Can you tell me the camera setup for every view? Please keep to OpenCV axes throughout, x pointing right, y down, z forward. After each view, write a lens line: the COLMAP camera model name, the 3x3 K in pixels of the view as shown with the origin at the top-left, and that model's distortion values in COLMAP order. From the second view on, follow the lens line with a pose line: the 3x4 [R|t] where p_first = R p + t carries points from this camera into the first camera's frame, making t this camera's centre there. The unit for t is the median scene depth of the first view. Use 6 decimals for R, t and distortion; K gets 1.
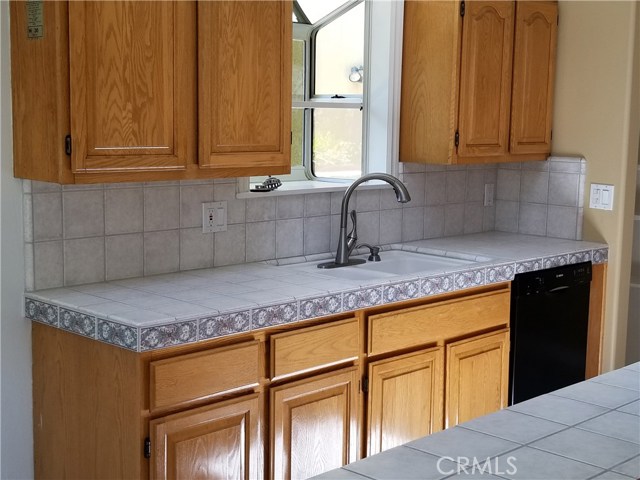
lens RADIAL K [[977.9, 0, 320.0], [0, 977.9, 240.0], [0, 0, 1]] dist [0.150835, -1.155035]
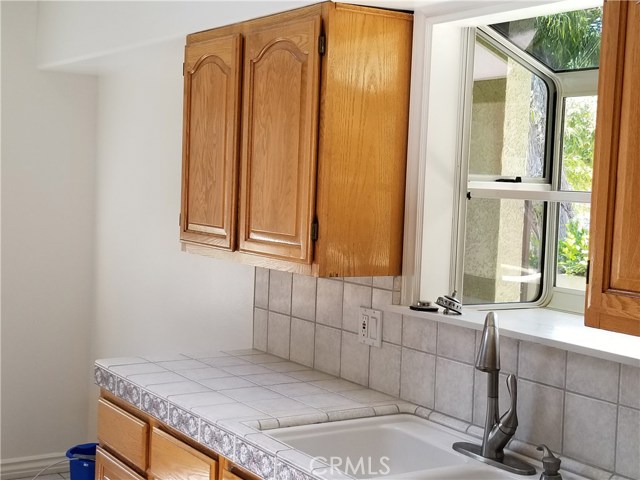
lens RADIAL K [[977.9, 0, 320.0], [0, 977.9, 240.0], [0, 0, 1]] dist [0.150835, -1.155035]
pose [[-0.223480, 0.033703, -0.974126, 0.775215], [-0.170305, 0.982678, 0.073070, -0.163582], [0.959715, 0.182229, -0.213870, 1.233053]]
